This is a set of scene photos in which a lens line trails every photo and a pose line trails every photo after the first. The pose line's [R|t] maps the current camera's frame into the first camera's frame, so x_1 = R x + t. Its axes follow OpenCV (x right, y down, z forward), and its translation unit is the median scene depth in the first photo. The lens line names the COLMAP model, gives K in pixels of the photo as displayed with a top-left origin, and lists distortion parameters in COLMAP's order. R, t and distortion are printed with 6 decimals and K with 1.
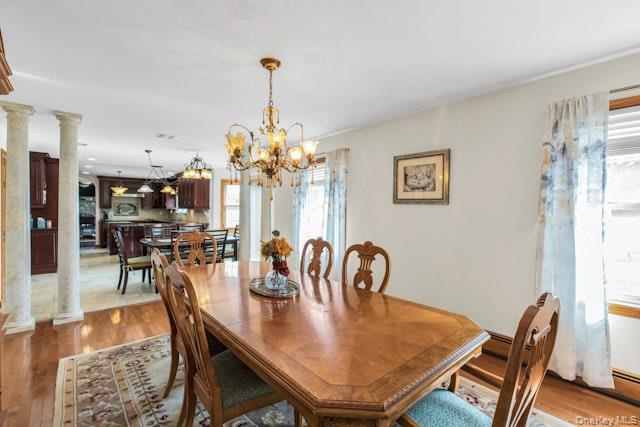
lens RADIAL K [[291.4, 0, 318.0], [0, 291.4, 210.2], [0, 0, 1]] dist [0.001591, 0.000656]
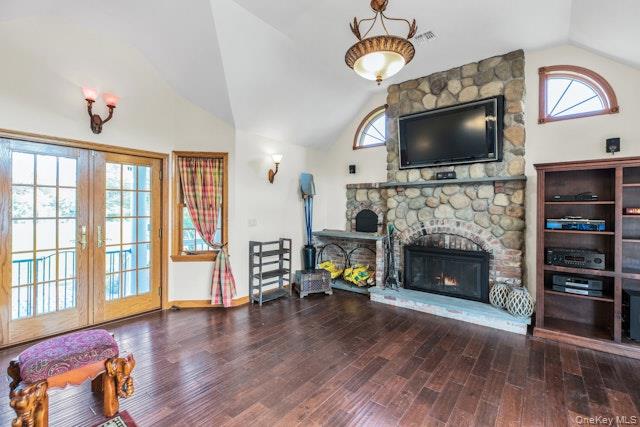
lens RADIAL K [[291.4, 0, 316.4], [0, 291.4, 210.0], [0, 0, 1]] dist [0.001591, 0.000656]
pose [[0.187552, -0.005605, -0.982239, -0.966498], [-0.014217, 0.999863, -0.008420, -0.007023], [0.982152, 0.015543, 0.187446, 1.399372]]
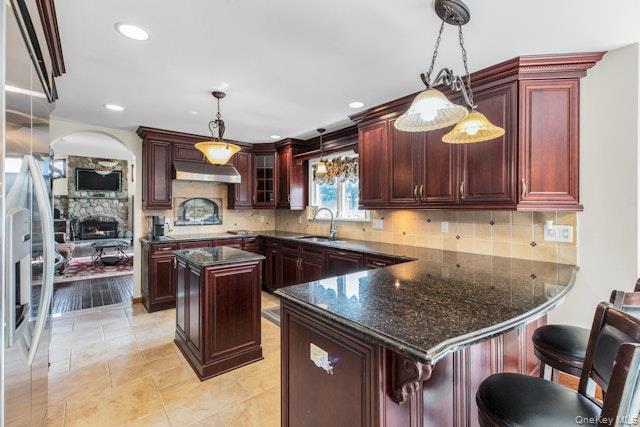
lens RADIAL K [[291.4, 0, 319.3], [0, 291.4, 207.3], [0, 0, 1]] dist [0.001591, 0.000656]
pose [[0.999453, -0.002215, -0.032983, -0.458208], [0.001975, 0.999971, -0.007304, -0.005458], [0.032998, 0.007235, 0.999429, 0.561797]]
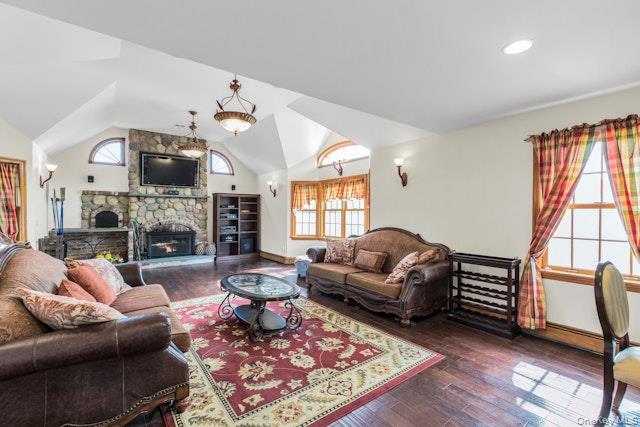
lens RADIAL K [[291.4, 0, 319.7], [0, 291.4, 214.7], [0, 0, 1]] dist [0.001591, 0.000656]
pose [[0.998786, -0.000721, -0.049262, -0.913987], [0.000978, 0.999986, 0.005201, -0.007292], [0.049258, -0.005243, 0.998772, 0.909574]]
